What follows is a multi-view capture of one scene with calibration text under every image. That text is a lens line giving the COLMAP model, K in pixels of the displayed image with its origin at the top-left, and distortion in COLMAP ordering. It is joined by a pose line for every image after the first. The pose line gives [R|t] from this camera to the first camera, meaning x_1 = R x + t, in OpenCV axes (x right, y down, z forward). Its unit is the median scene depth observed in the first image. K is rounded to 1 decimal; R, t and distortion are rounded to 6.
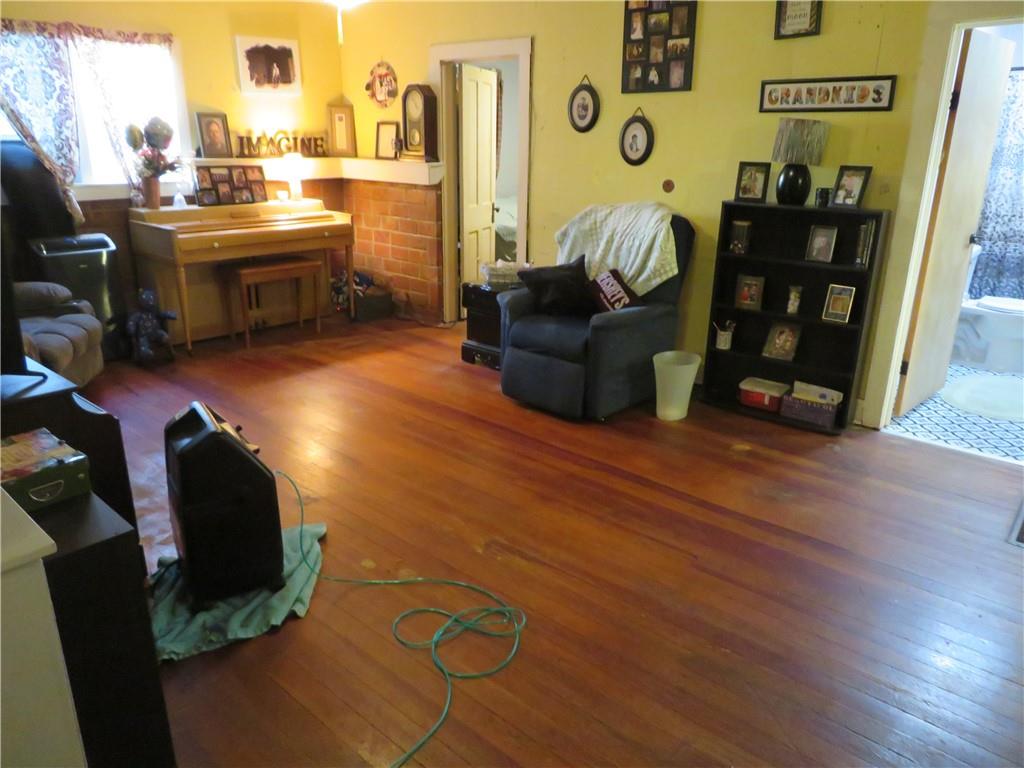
lens RADIAL K [[723.6, 0, 513.8], [0, 723.6, 380.8], [0, 0, 1]] dist [-0.009393, -0.000775]
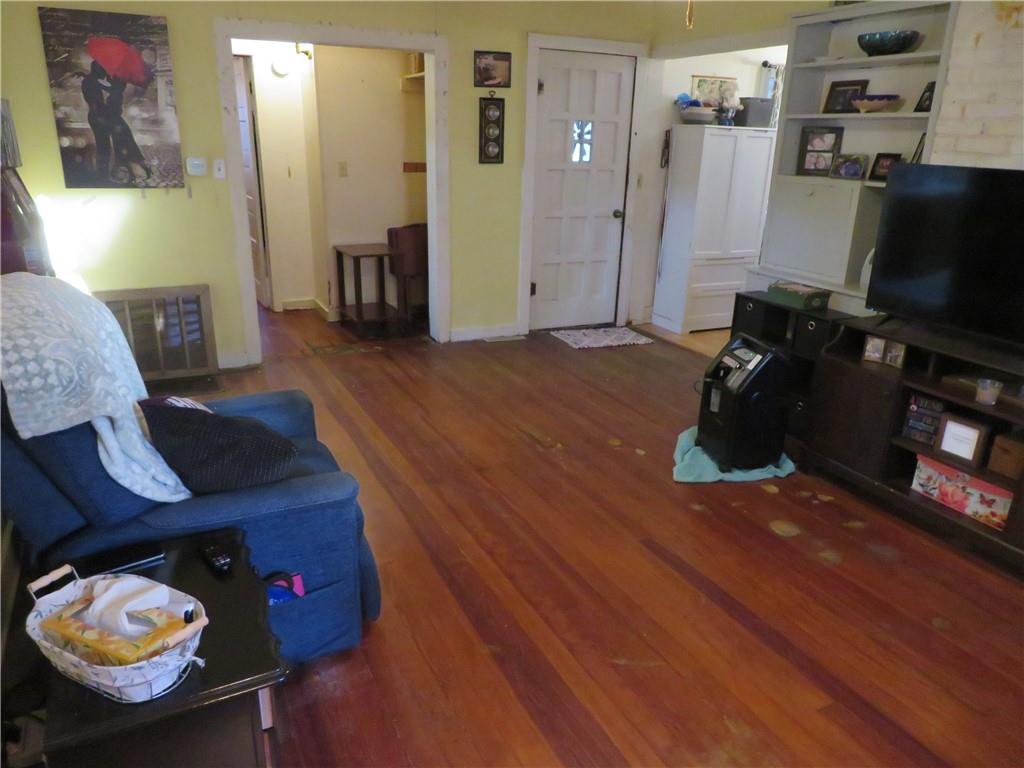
lens RADIAL K [[723.6, 0, 513.8], [0, 723.6, 380.8], [0, 0, 1]] dist [-0.009393, -0.000775]
pose [[-0.929203, -0.149851, 0.337826, -0.220339], [0.080674, 0.809816, 0.581110, -0.355034], [-0.360657, 0.567223, -0.740395, 1.058799]]
